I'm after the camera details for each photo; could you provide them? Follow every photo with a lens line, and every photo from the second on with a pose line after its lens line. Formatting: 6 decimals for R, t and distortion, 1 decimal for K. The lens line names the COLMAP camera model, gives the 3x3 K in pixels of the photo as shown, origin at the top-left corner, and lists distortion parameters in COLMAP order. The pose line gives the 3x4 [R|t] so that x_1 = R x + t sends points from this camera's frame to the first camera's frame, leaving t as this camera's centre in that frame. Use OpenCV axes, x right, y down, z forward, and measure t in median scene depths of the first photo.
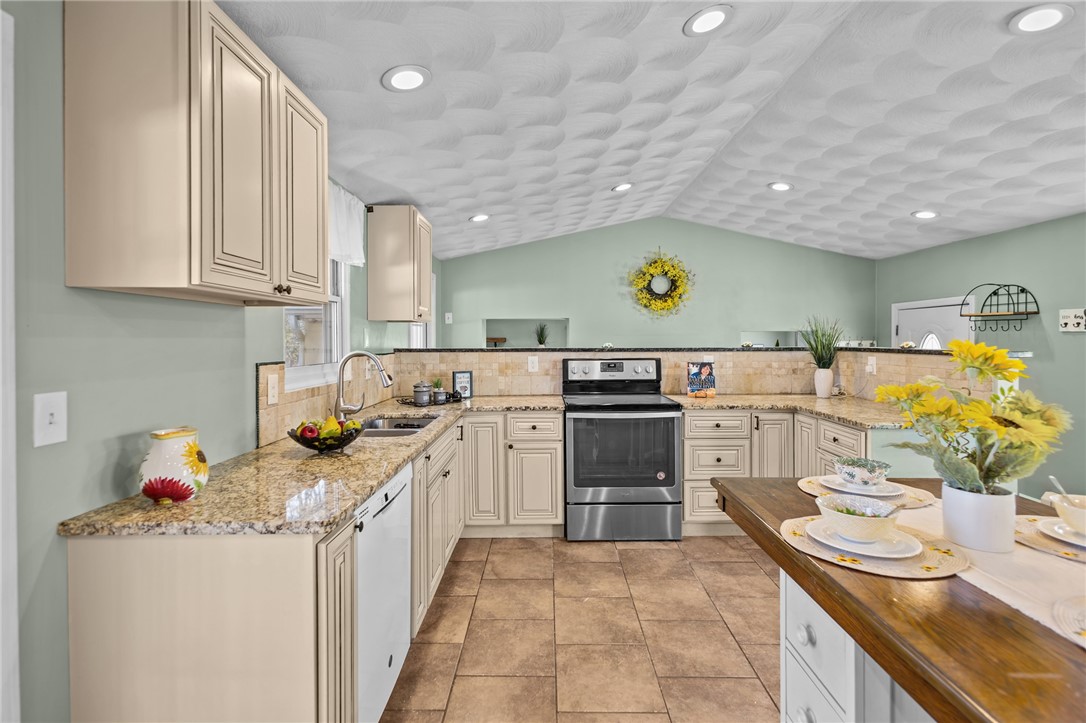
lens RADIAL K [[505.9, 0, 547.5], [0, 505.9, 343.5], [0, 0, 1]] dist [0.000107, -0.000044]
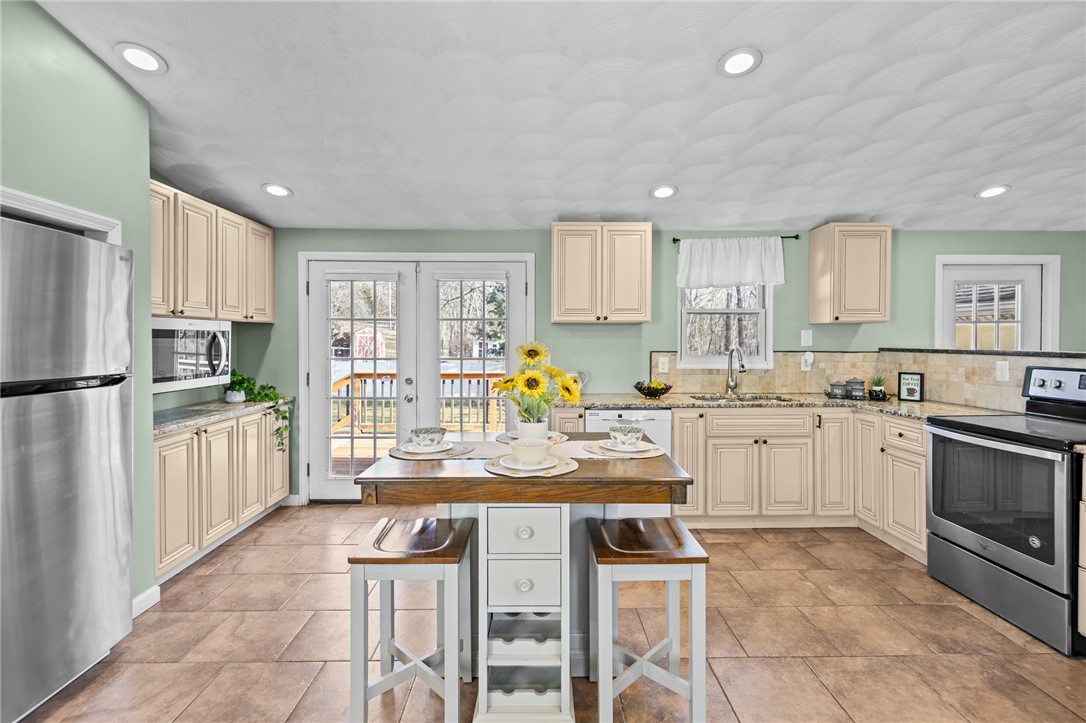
lens RADIAL K [[506.9, 0, 544.0], [0, 506.9, 350.2], [0, 0, 1]] dist [0.004139, -0.000604]
pose [[0.022207, 0.024859, -0.999444, 0.792342], [-0.007616, 0.999666, 0.024695, -0.006015], [0.999724, 0.007063, 0.022389, 0.292137]]
